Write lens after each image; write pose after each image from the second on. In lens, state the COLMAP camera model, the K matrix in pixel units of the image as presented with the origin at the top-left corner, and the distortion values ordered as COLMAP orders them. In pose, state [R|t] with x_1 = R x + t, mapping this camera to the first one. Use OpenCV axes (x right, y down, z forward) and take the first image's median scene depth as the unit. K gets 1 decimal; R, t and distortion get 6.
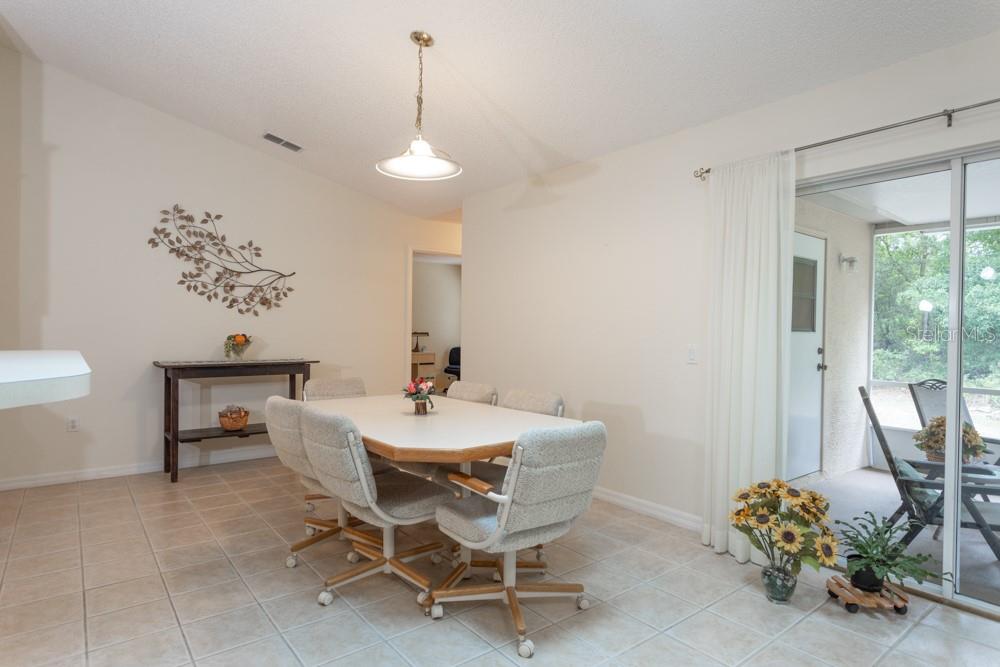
lens RADIAL K [[560.3, 0, 494.9], [0, 560.3, 333.0], [0, 0, 1]] dist [-0.007423, 0.004151]
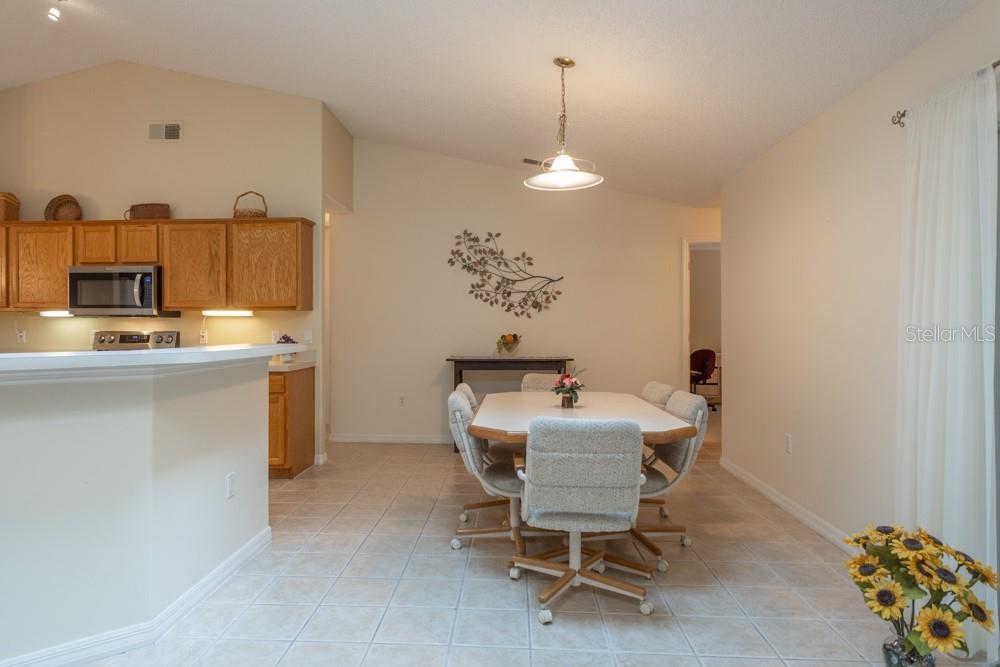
lens RADIAL K [[614.2, 0, 463.0], [0, 614.2, 321.7], [0, 0, 1]] dist [-0.000049, 0.004257]
pose [[0.736011, -0.017284, -0.676749, 0.338549], [0.004561, 0.999778, -0.020574, 0.002361], [0.676954, 0.012056, 0.735927, -0.005034]]
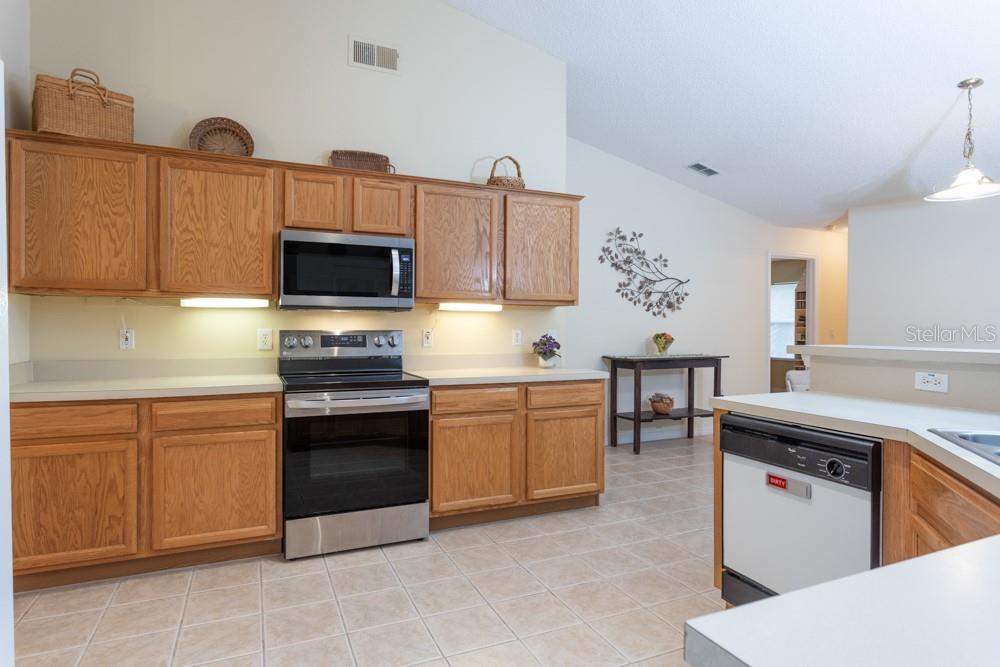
lens RADIAL K [[560.3, 0, 485.3], [0, 560.3, 329.9], [0, 0, 1]] dist [-0.007423, 0.004151]
pose [[0.972465, -0.006313, -0.232963, -0.557075], [0.006069, 0.999980, -0.001763, -0.004681], [0.232970, 0.000301, 0.972484, -0.252820]]
